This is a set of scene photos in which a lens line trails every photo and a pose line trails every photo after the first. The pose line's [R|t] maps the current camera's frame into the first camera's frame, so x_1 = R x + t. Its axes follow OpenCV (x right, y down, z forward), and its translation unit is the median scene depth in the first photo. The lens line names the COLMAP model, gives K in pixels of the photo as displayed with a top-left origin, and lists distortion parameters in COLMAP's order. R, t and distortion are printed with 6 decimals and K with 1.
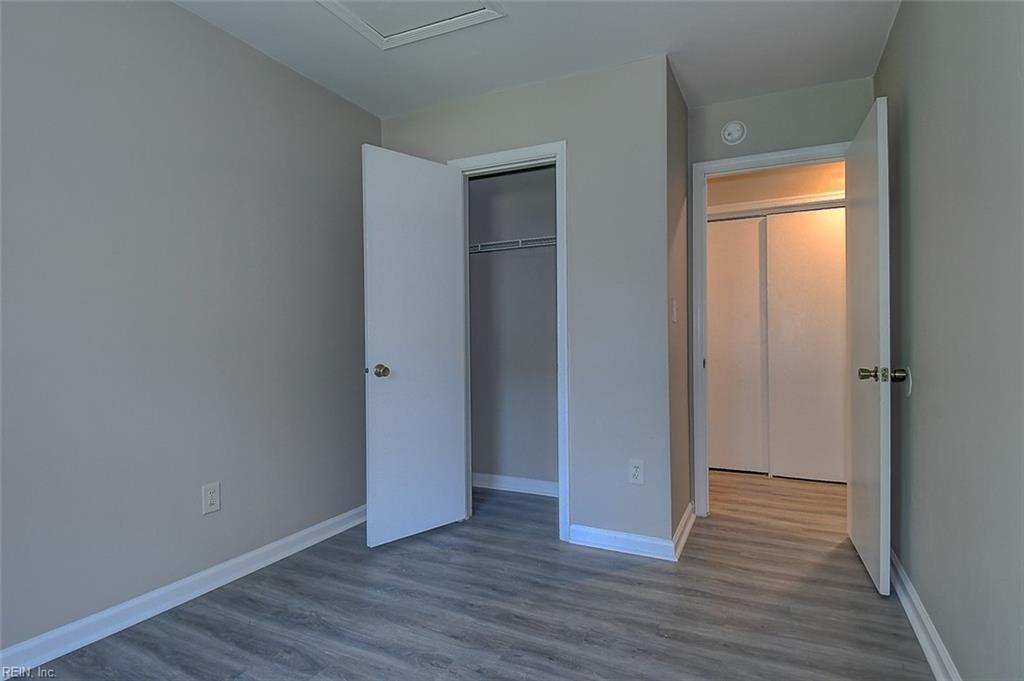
lens RADIAL K [[537.9, 0, 505.3], [0, 537.9, 341.8], [0, 0, 1]] dist [0.054502, -0.061200]
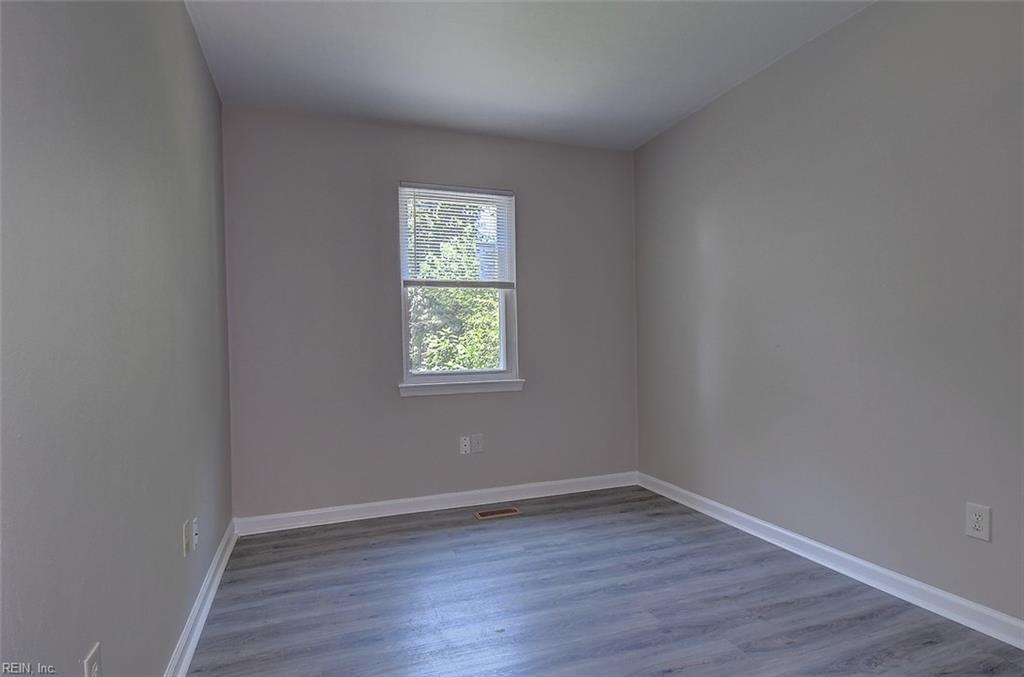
lens RADIAL K [[537.9, 0, 505.3], [0, 537.9, 339.8], [0, 0, 1]] dist [0.054502, -0.061200]
pose [[-0.685497, 0.024352, -0.727668, 0.618133], [0.018514, 0.999700, 0.016015, -0.018440], [0.727840, -0.002493, -0.685743, 1.181954]]
